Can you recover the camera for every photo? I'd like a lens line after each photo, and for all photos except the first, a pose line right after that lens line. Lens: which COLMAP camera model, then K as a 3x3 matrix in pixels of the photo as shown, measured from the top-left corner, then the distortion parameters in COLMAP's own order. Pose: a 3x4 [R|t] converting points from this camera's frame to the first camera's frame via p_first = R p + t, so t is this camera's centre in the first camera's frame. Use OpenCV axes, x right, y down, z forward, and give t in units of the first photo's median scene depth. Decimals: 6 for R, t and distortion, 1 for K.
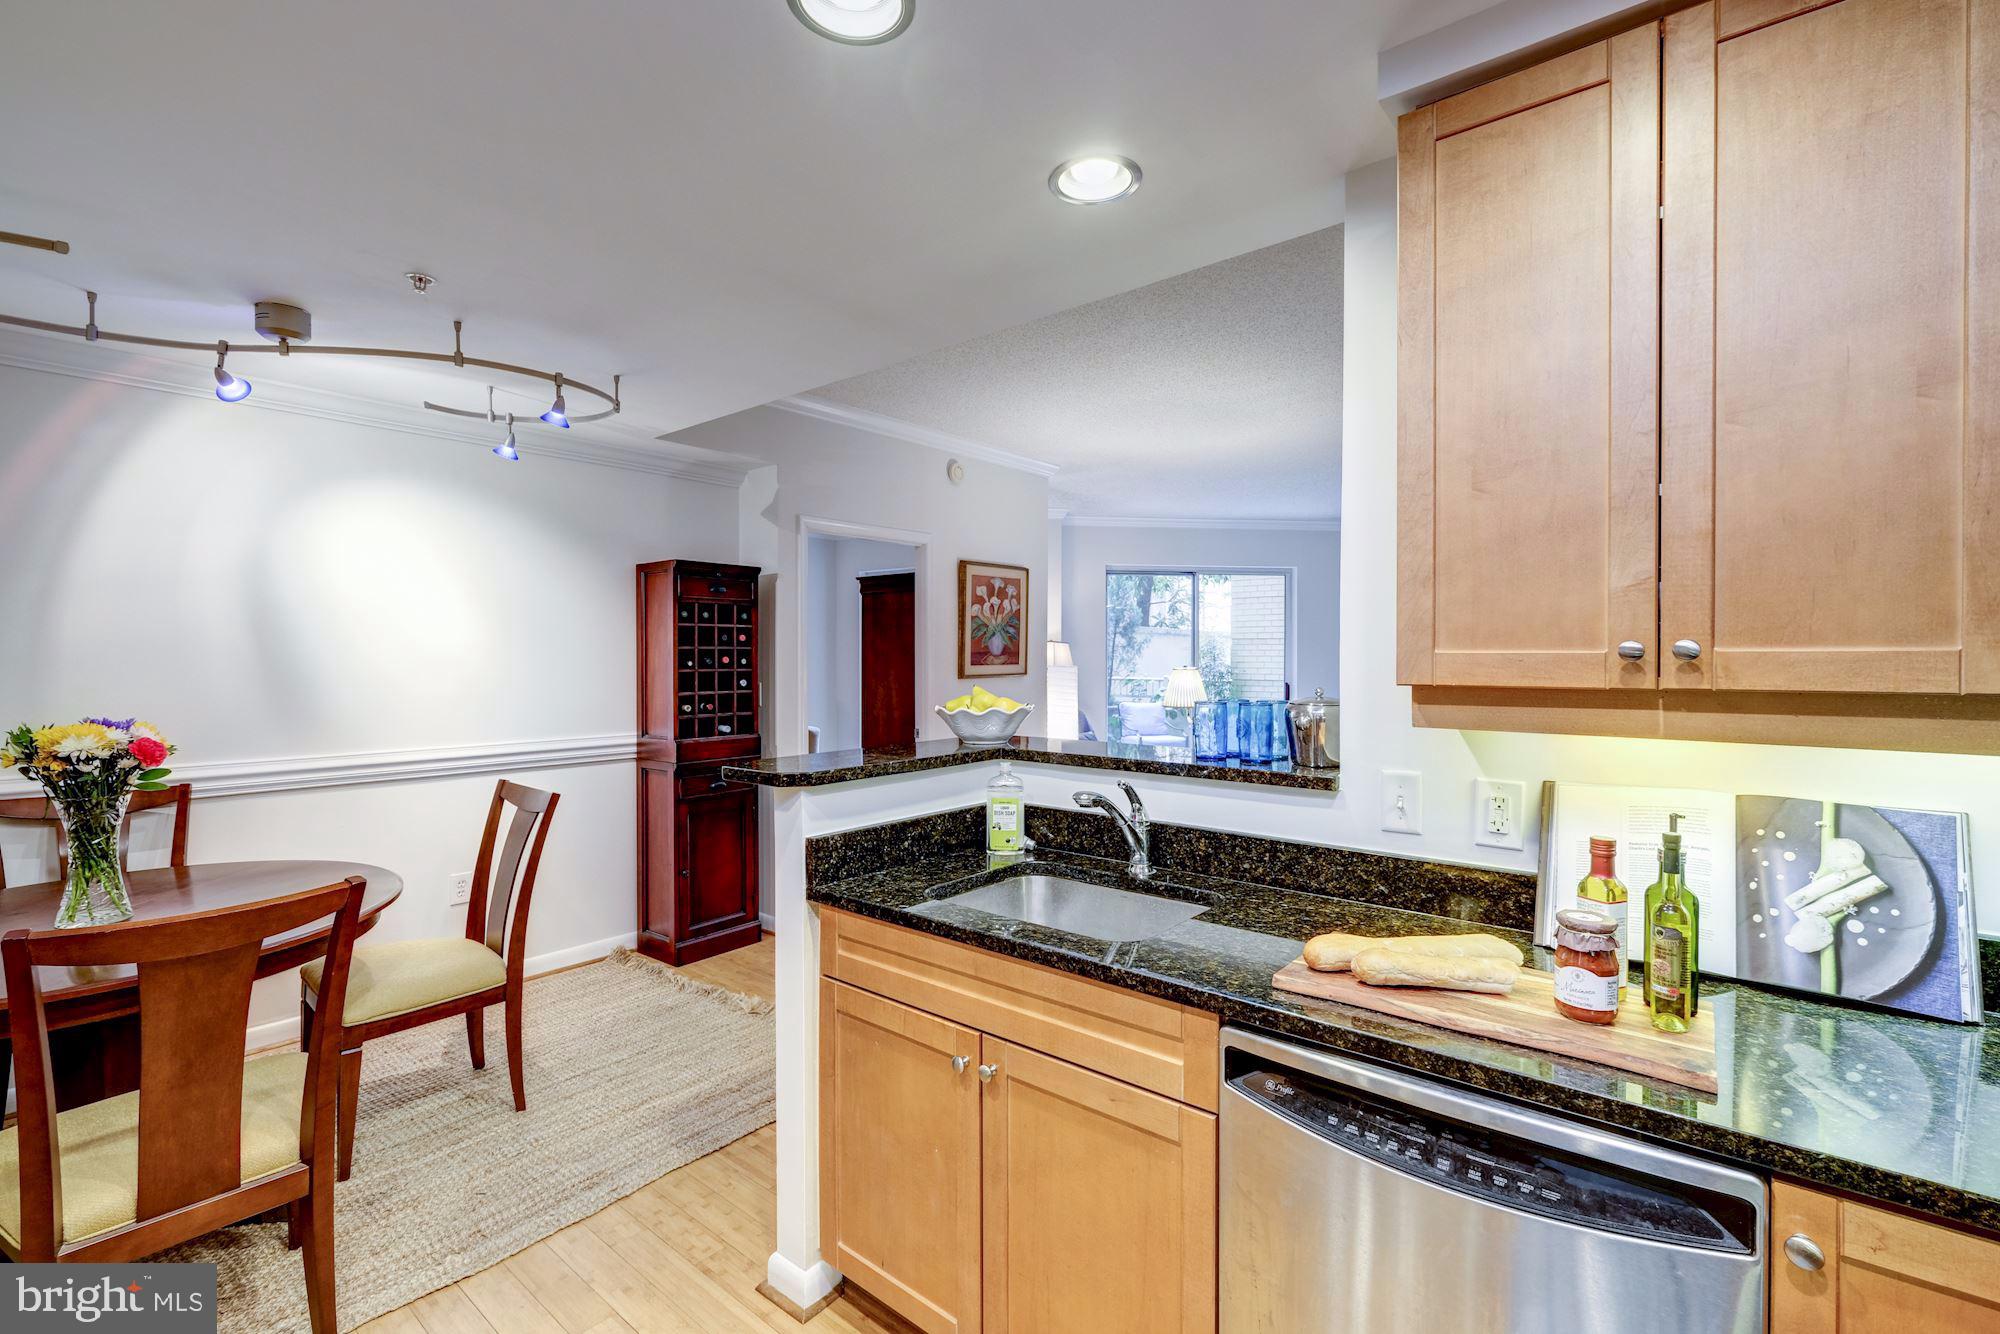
lens RADIAL K [[883.3, 0, 1001.2], [0, 883.3, 663.3], [0, 0, 1]] dist [-0.003456, -0.000443]
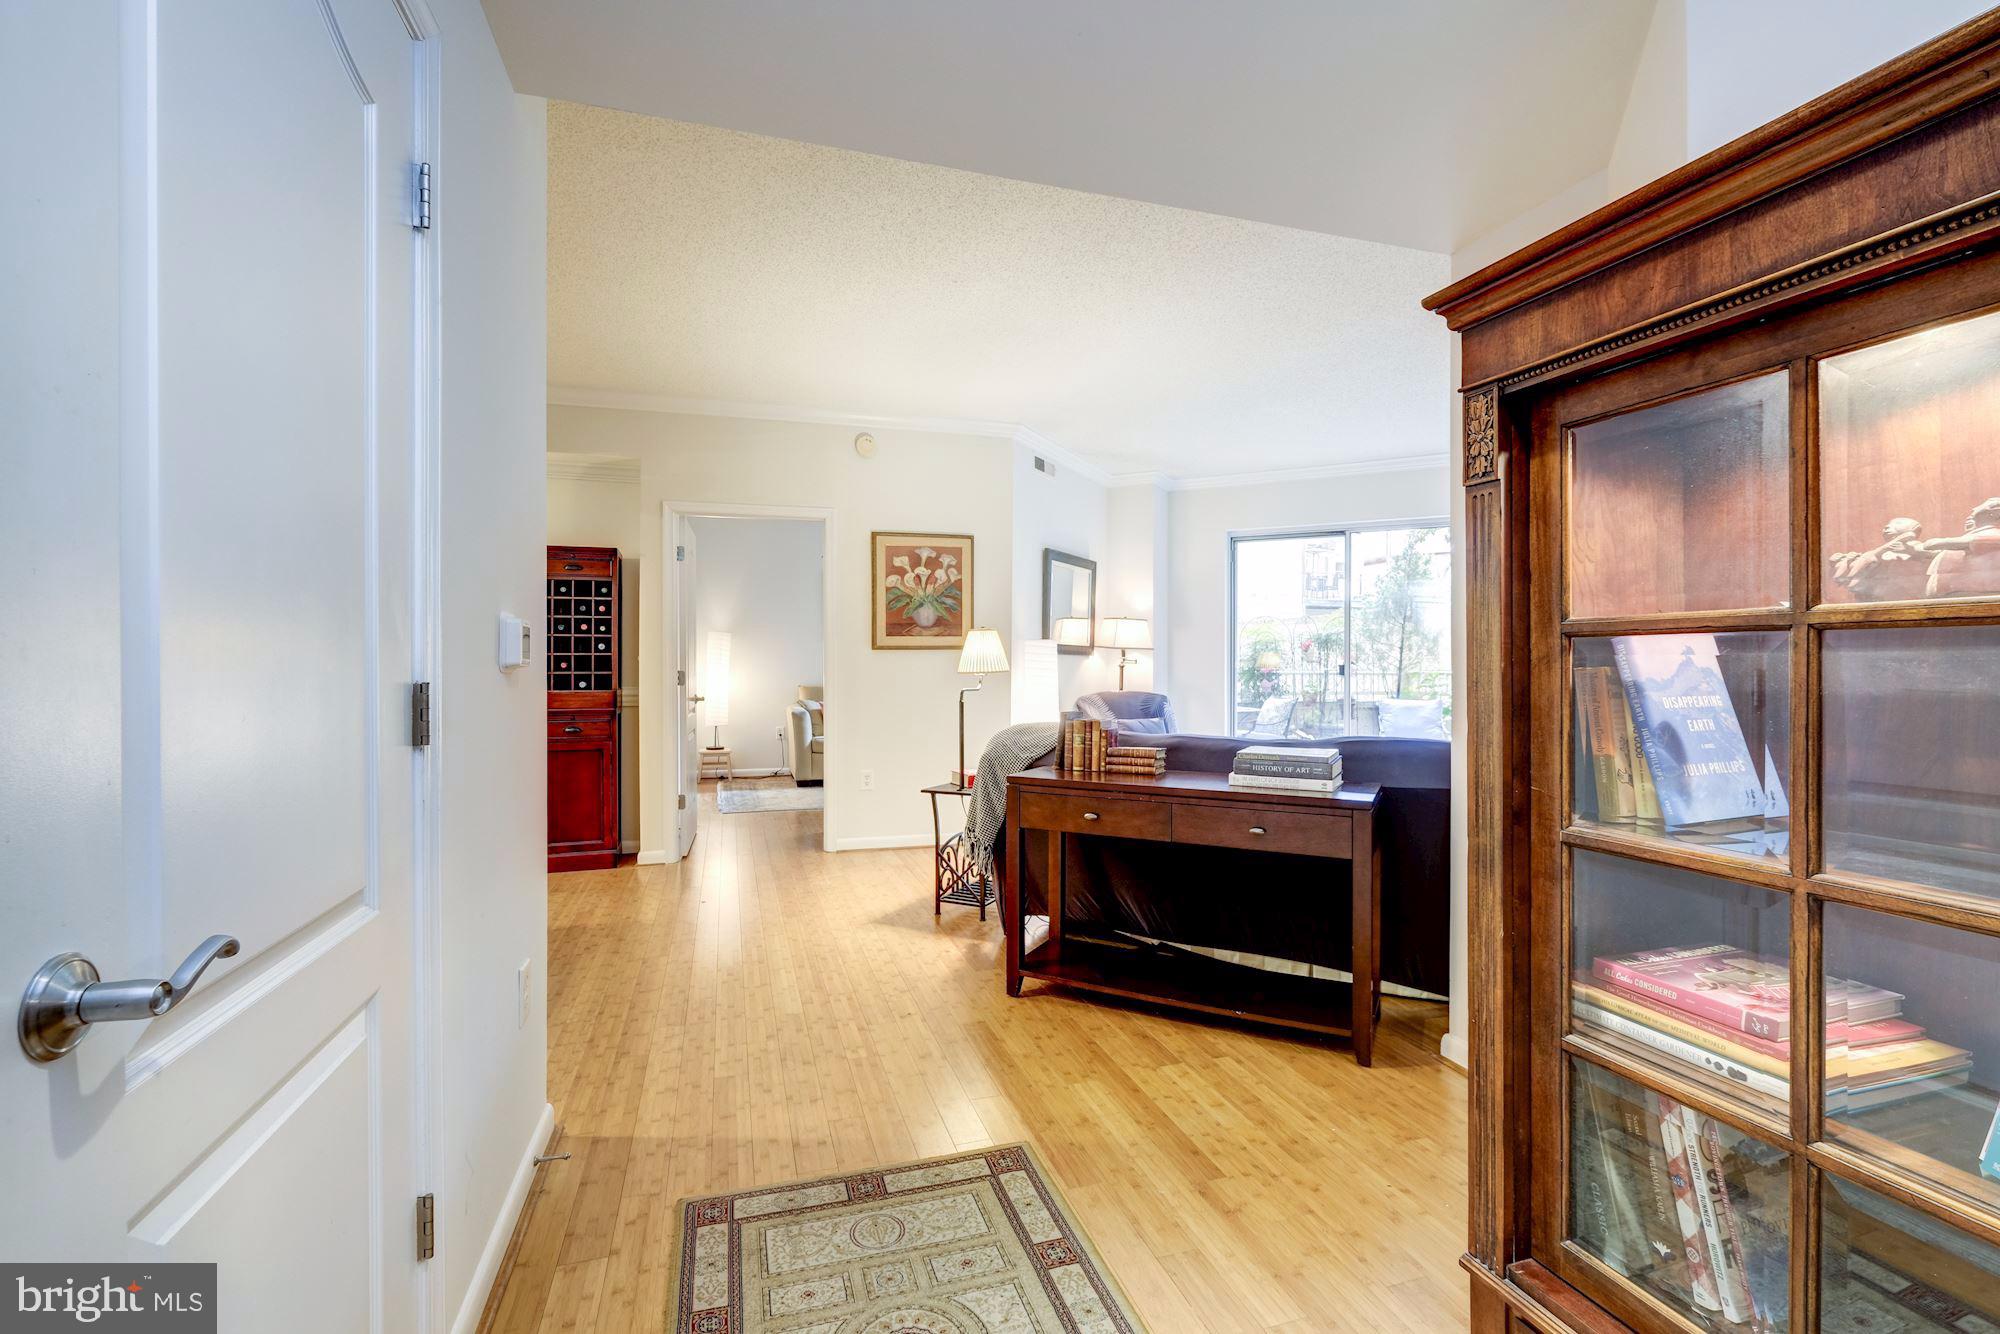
lens RADIAL K [[883.3, 0, 1000.0], [0, 883.3, 665.2], [0, 0, 1]] dist [-0.003456, -0.000443]
pose [[0.842428, -0.002176, -0.538805, 0.617947], [-0.001814, 0.999975, -0.006875, 0.042147], [0.538806, 0.006769, 0.842402, 0.229059]]
